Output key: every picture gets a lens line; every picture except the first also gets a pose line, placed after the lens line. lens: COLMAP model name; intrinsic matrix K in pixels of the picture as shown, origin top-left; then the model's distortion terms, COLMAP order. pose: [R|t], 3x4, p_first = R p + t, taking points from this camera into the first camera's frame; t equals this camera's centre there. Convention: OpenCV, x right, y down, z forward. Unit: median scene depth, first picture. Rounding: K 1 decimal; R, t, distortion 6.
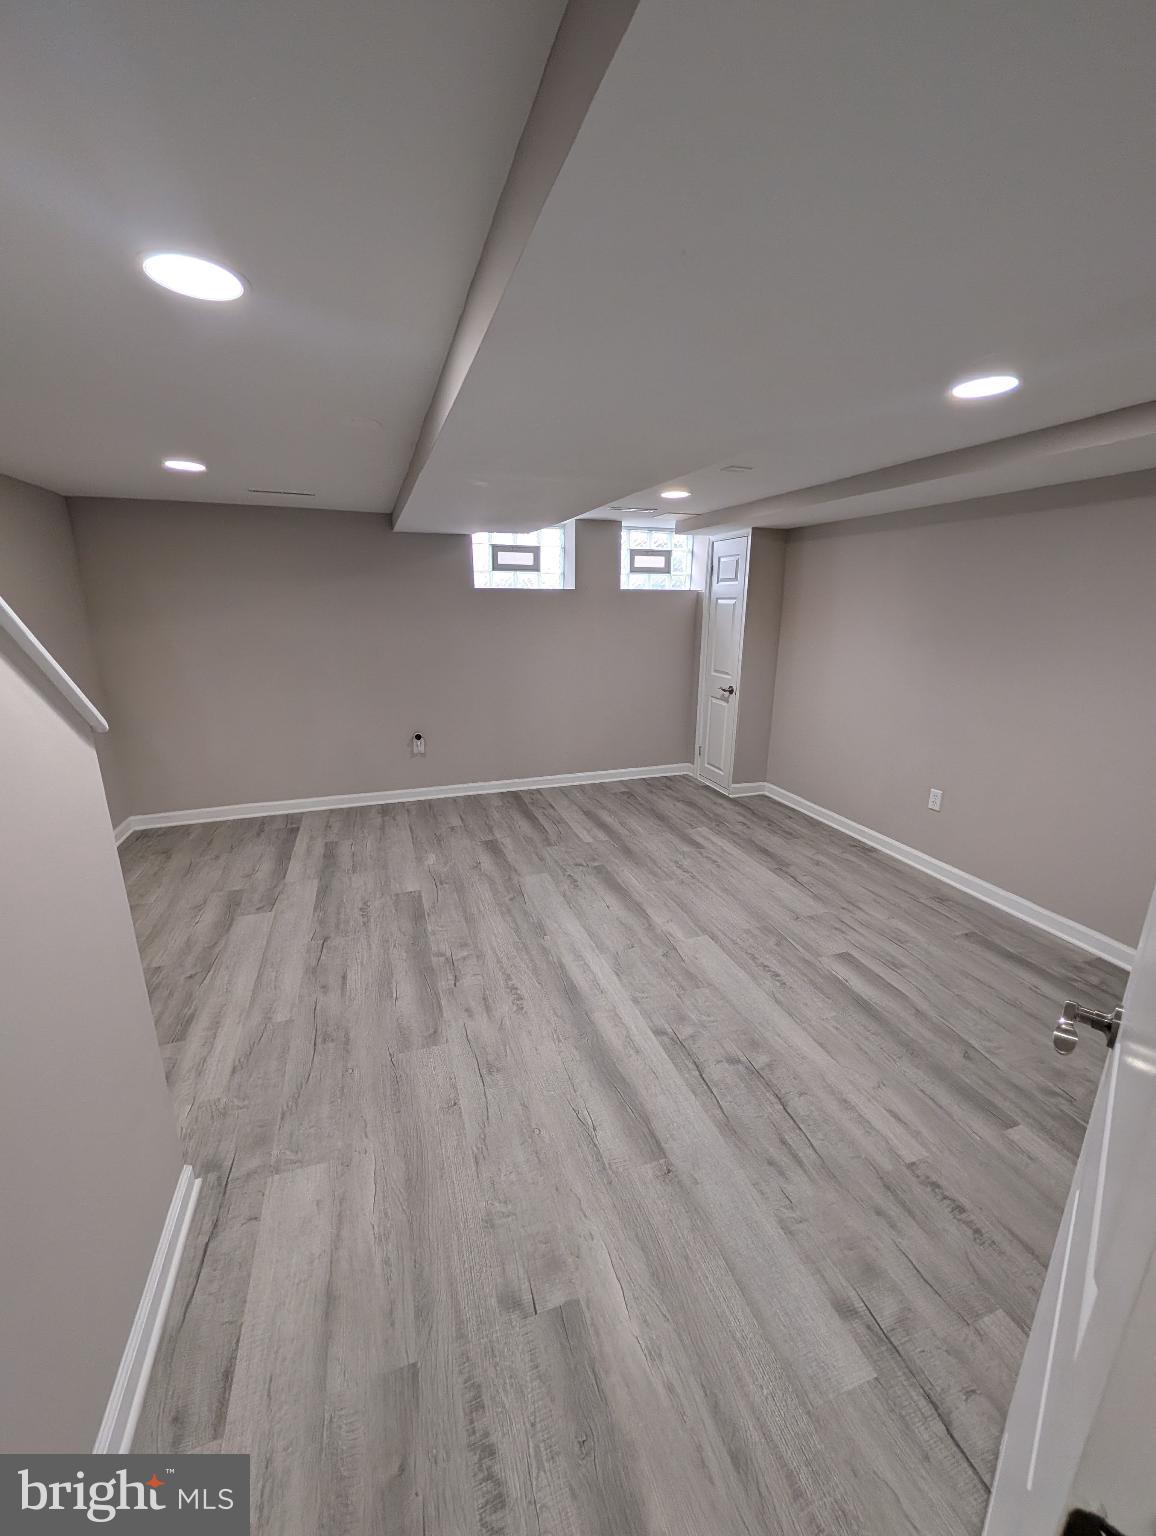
lens RADIAL K [[587.2, 0, 576.7], [0, 587.2, 763.4], [0, 0, 1]] dist [0.001706, -0.000113]
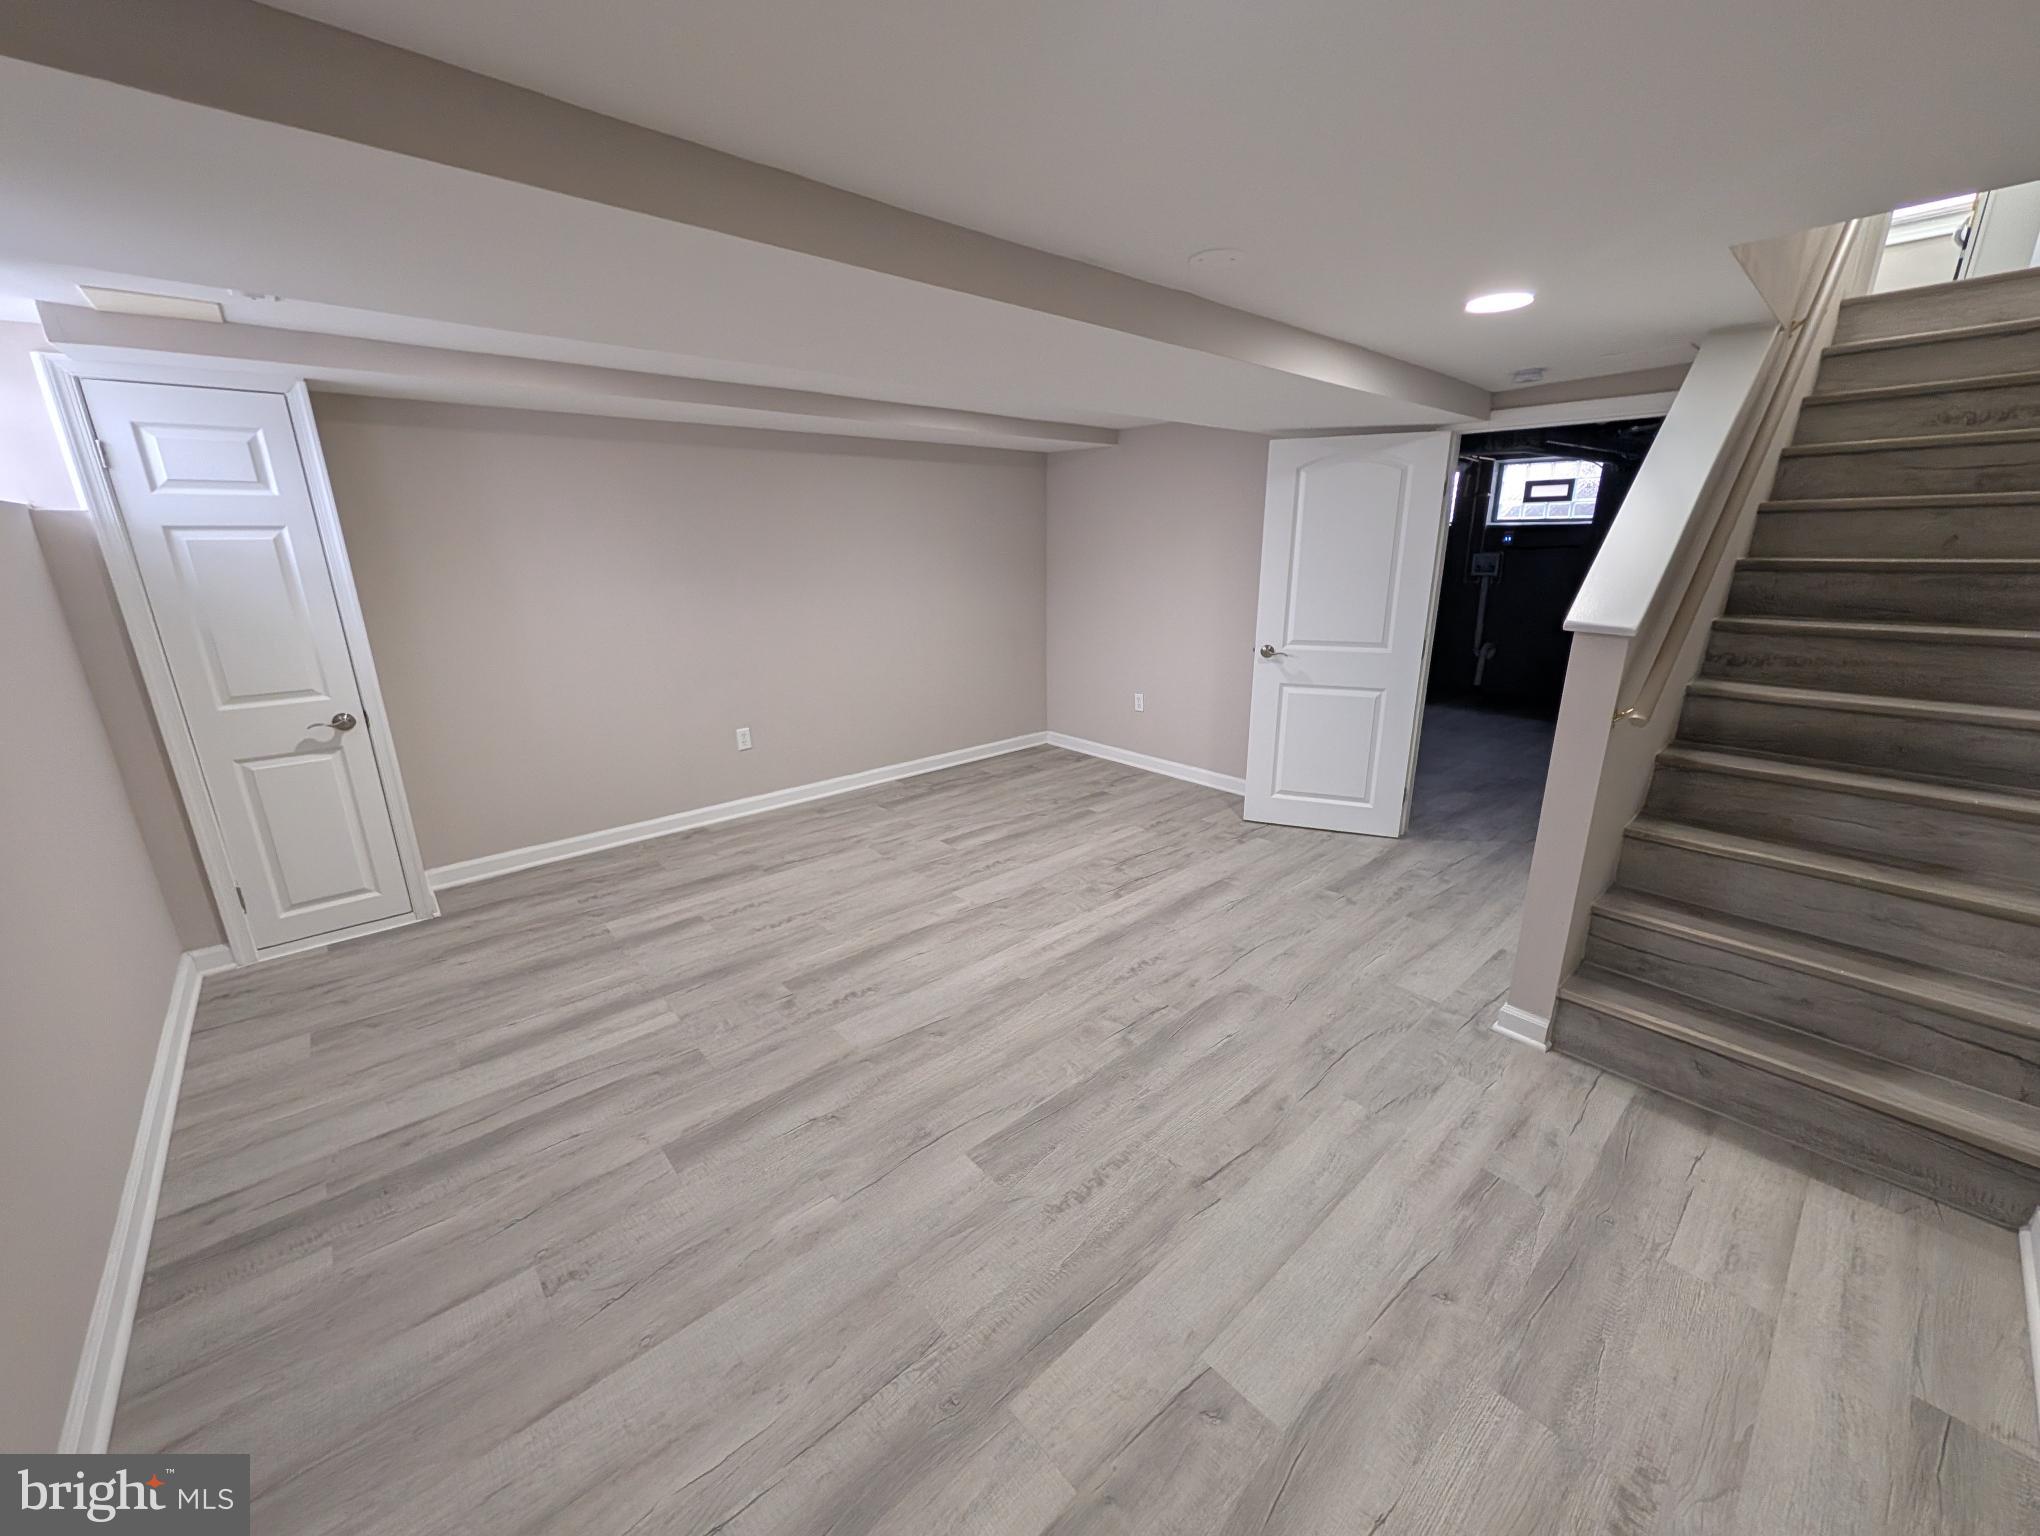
lens RADIAL K [[779.9, 0, 1025.6], [0, 779.9, 756.6], [0, 0, 1]] dist [0.001706, -0.000113]
pose [[-0.378983, -0.255665, 0.889386, -0.839556], [0.253496, 0.895636, 0.365481, -0.310518], [-0.890006, 0.363967, -0.274621, 1.128570]]
